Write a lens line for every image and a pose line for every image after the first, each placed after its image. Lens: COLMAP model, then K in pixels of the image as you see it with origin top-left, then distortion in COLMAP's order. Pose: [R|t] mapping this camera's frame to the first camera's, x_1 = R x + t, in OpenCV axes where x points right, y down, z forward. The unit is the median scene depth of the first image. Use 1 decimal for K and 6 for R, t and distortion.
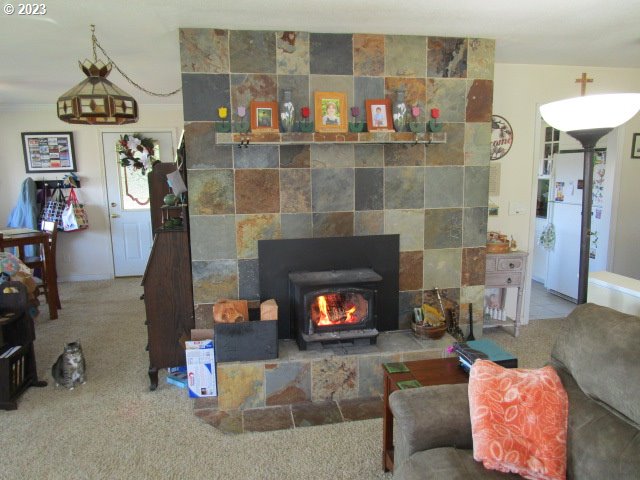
lens RADIAL K [[454.3, 0, 318.0], [0, 454.3, 241.6], [0, 0, 1]] dist [-0.035334, 0.009376]
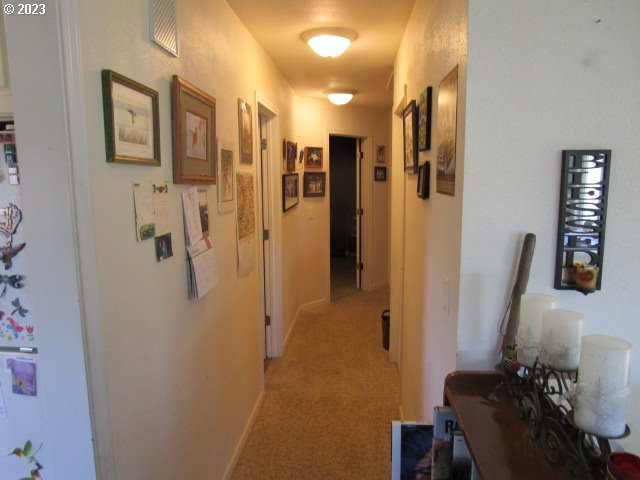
lens RADIAL K [[454.3, 0, 320.4], [0, 454.3, 240.8], [0, 0, 1]] dist [-0.035334, 0.009376]
pose [[0.241974, -0.127525, 0.961866, 0.671259], [0.168947, 0.981720, 0.087655, -0.205802], [-0.955461, 0.141294, 0.259095, 1.184197]]
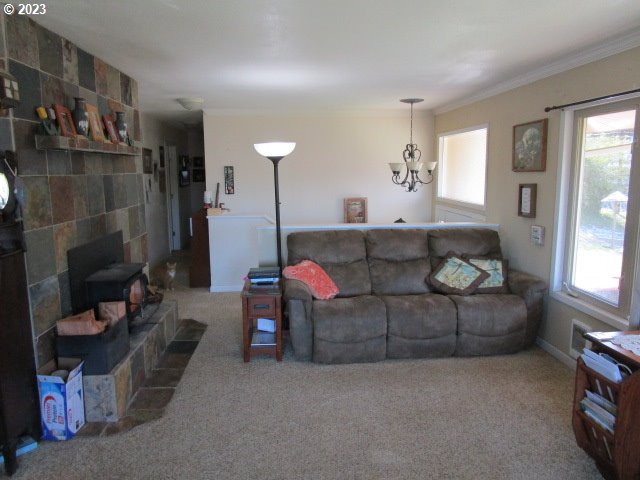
lens RADIAL K [[454.3, 0, 318.4], [0, 454.3, 240.7], [0, 0, 1]] dist [-0.035334, 0.009376]
pose [[0.095165, -0.140237, 0.985534, -1.068280], [0.163192, 0.978831, 0.123525, -0.056492], [-0.981994, 0.149076, 0.116036, 0.394550]]
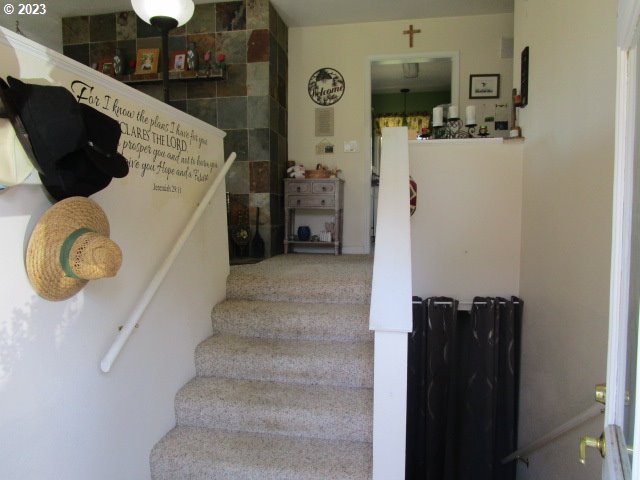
lens RADIAL K [[454.3, 0, 318.9], [0, 454.3, 238.9], [0, 0, 1]] dist [-0.035334, 0.009376]
pose [[0.942469, 0.030860, -0.332865, 1.072277], [-0.065263, 0.993555, -0.092673, 0.384251], [0.327860, 0.109066, 0.938409, -0.109344]]
